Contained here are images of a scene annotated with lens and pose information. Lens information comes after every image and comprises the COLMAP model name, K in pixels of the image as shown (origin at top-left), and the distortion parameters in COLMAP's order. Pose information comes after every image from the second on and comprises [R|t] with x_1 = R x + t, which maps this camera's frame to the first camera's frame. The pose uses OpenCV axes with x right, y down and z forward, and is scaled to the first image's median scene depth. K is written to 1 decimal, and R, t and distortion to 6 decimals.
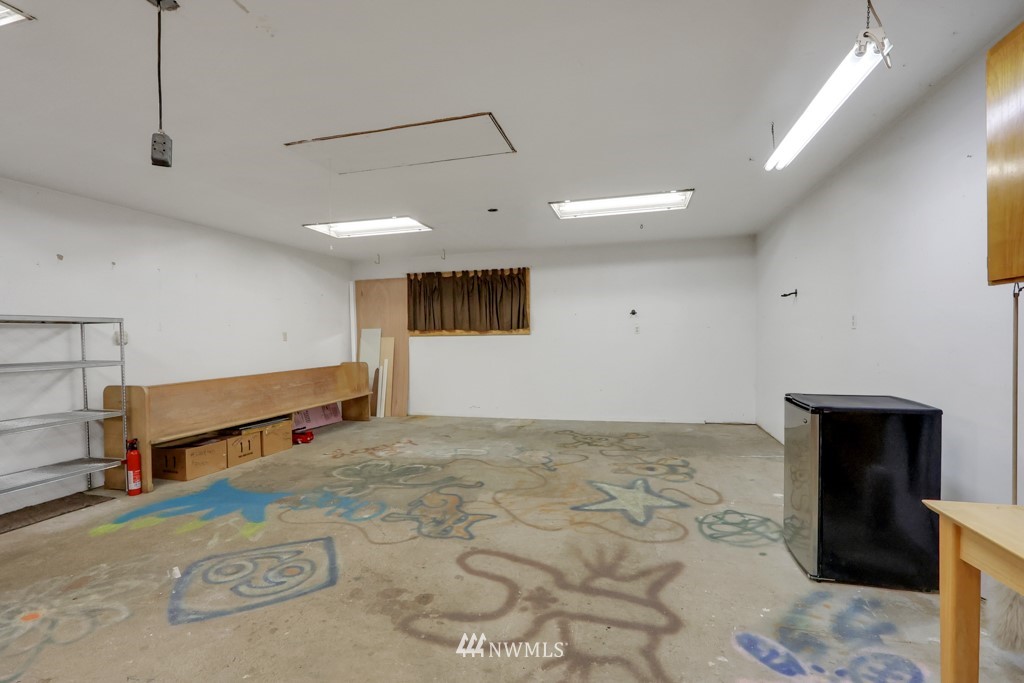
lens RADIAL K [[473.2, 0, 507.9], [0, 473.2, 343.2], [0, 0, 1]] dist [-0.015851, 0.003199]
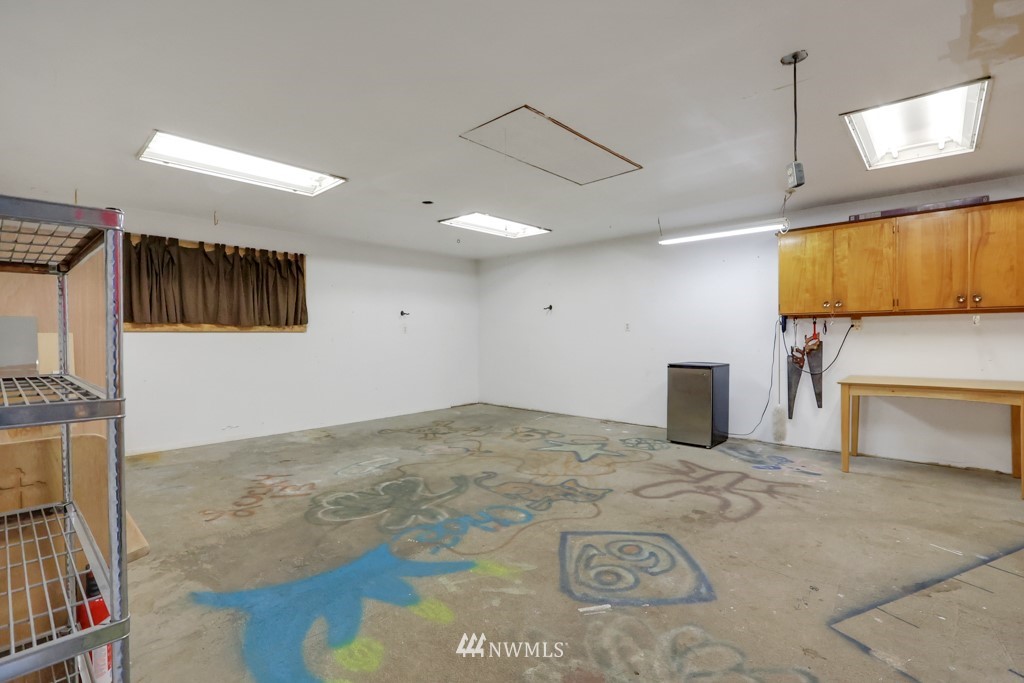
lens RADIAL K [[473.2, 0, 507.9], [0, 473.2, 343.2], [0, 0, 1]] dist [-0.015851, 0.003199]
pose [[0.460533, -0.001778, 0.887641, -1.042292], [0.011714, 0.999923, -0.004075, 0.017983], [-0.887565, 0.012275, 0.460519, 0.517413]]
